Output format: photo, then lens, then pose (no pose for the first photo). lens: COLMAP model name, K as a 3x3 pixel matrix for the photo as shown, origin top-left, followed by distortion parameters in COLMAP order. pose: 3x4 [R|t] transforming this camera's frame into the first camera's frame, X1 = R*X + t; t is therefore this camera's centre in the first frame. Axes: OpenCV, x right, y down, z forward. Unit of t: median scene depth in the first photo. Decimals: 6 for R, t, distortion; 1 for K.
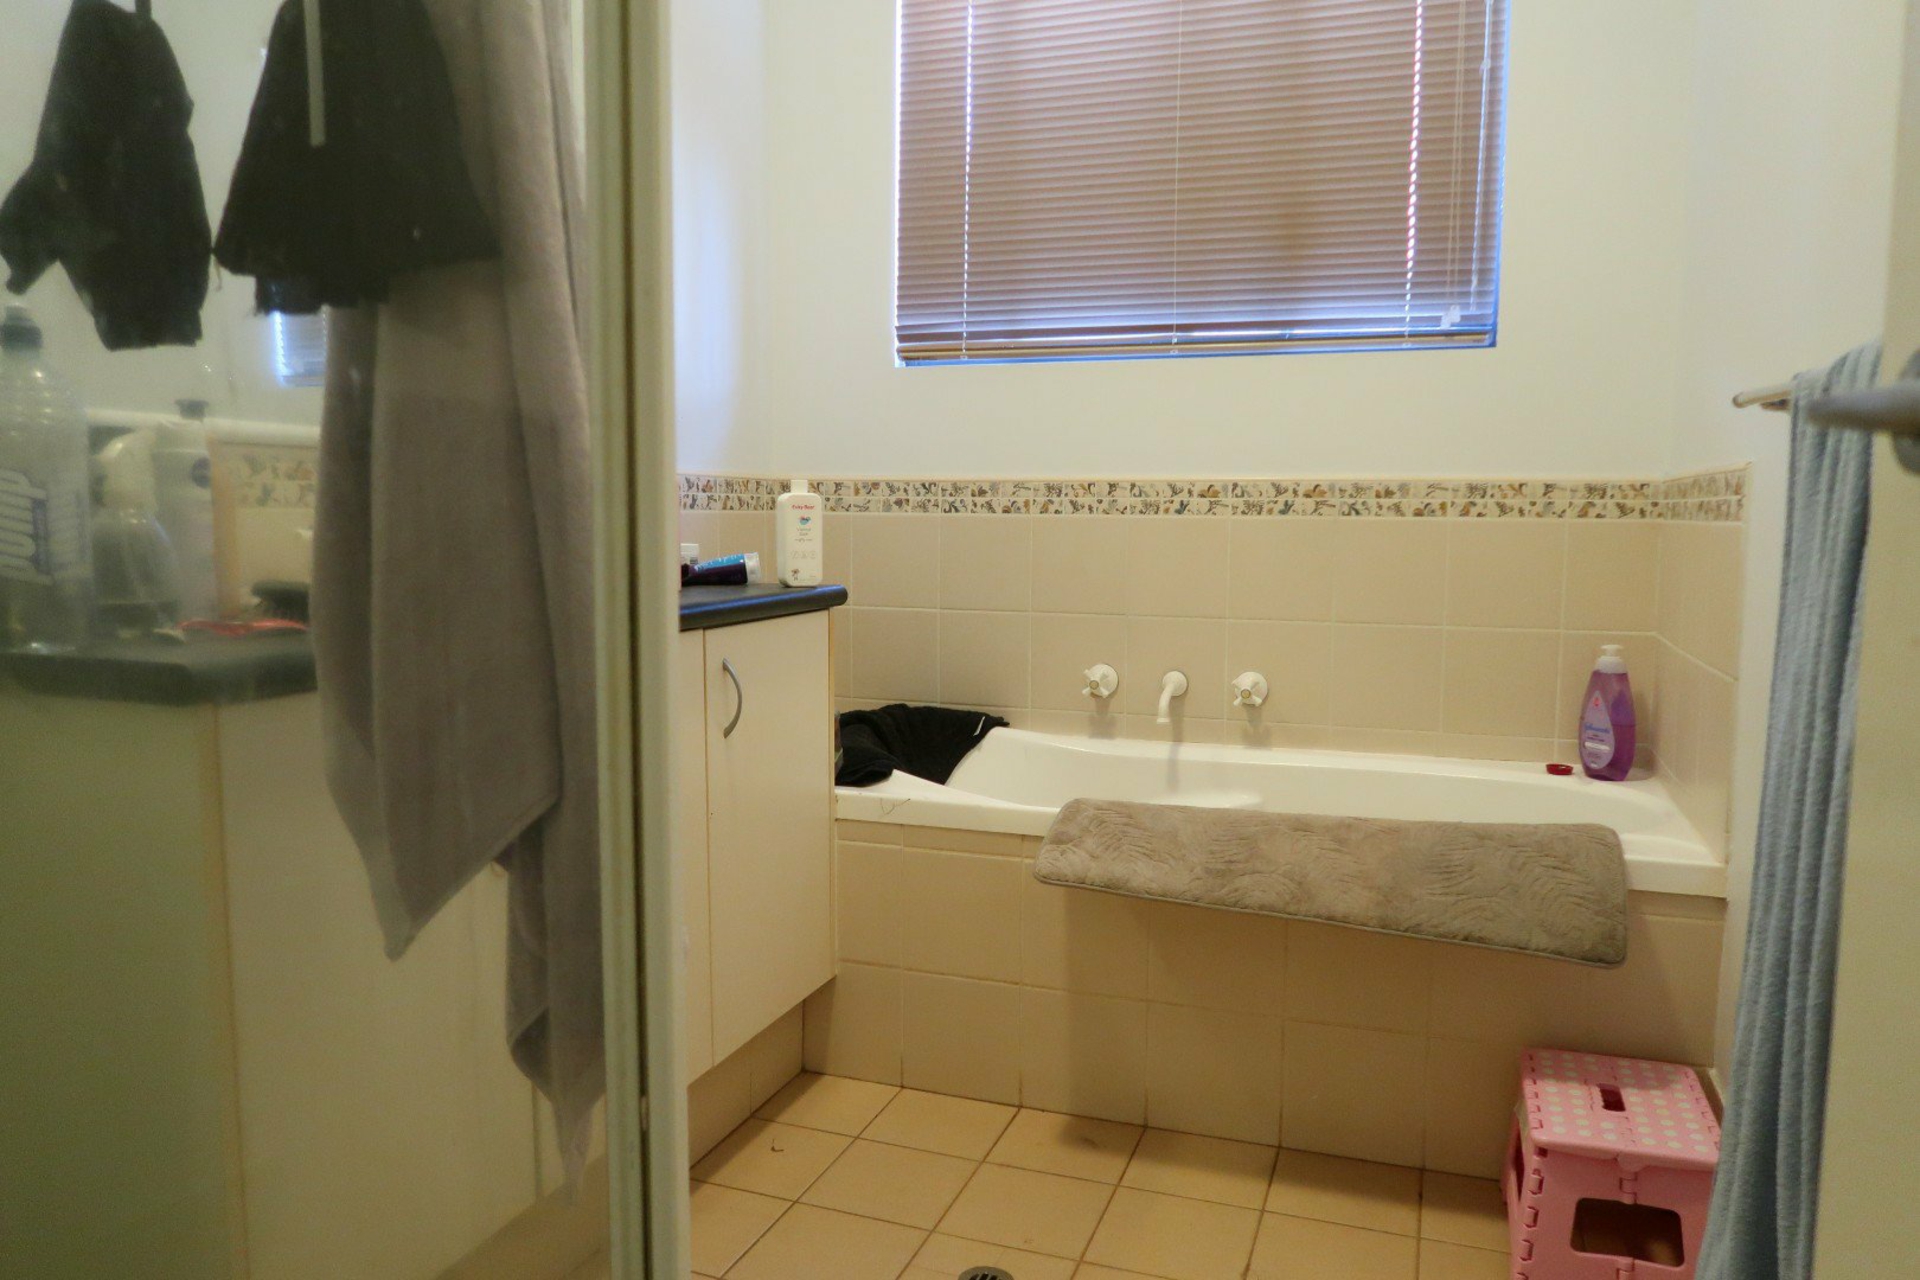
lens RADIAL K [[1328.8, 0, 960.0], [0, 1328.8, 640.0], [0, 0, 1]] dist [-0.017811, 0.002992]
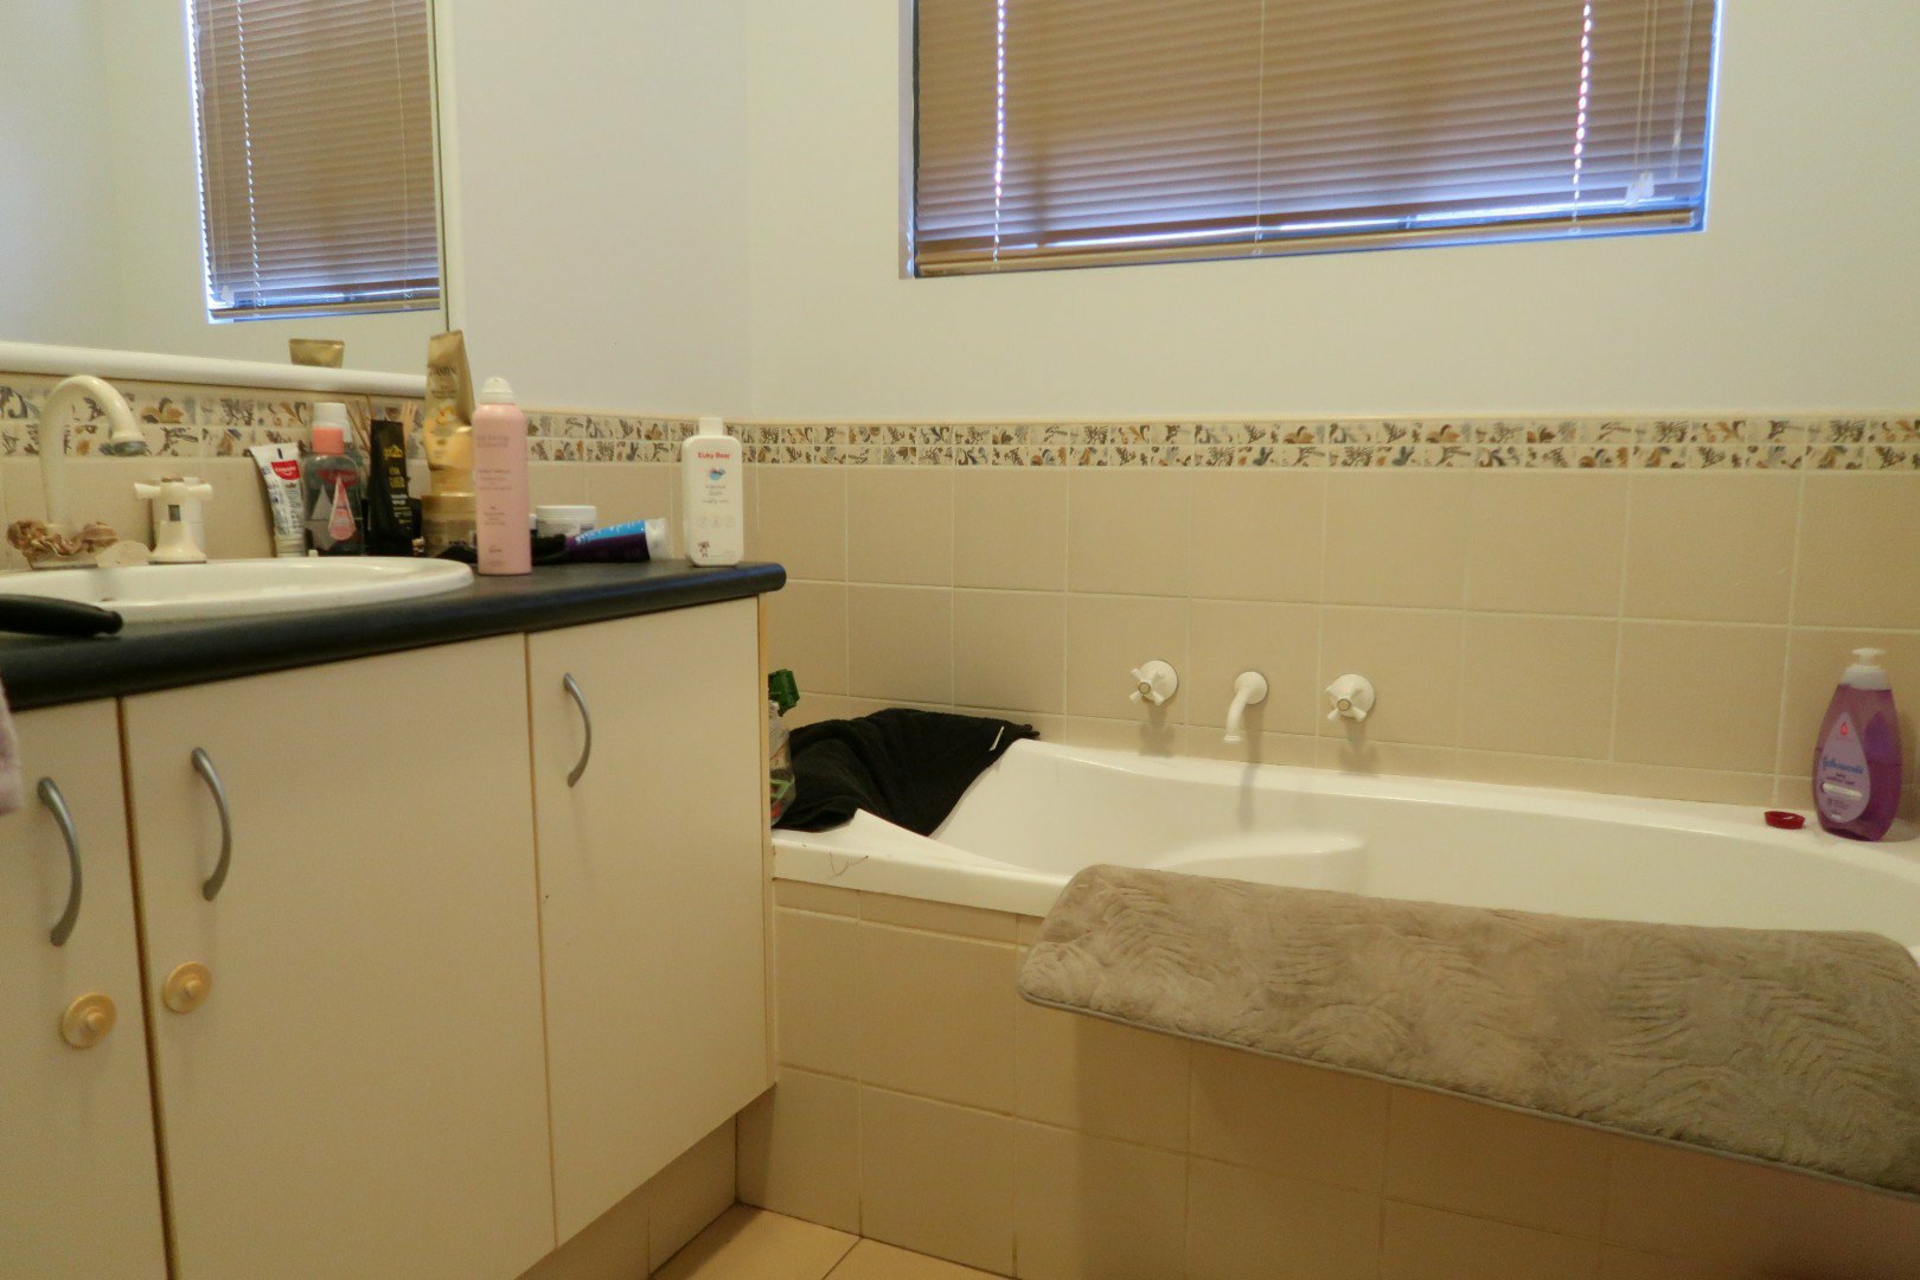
lens RADIAL K [[1328.8, 0, 960.0], [0, 1328.8, 640.0], [0, 0, 1]] dist [-0.017811, 0.002992]
pose [[0.996472, 0.007952, -0.083548, 0.065231], [-0.005235, 0.999452, 0.032698, -0.021033], [0.083762, -0.032145, 0.995967, 0.250764]]
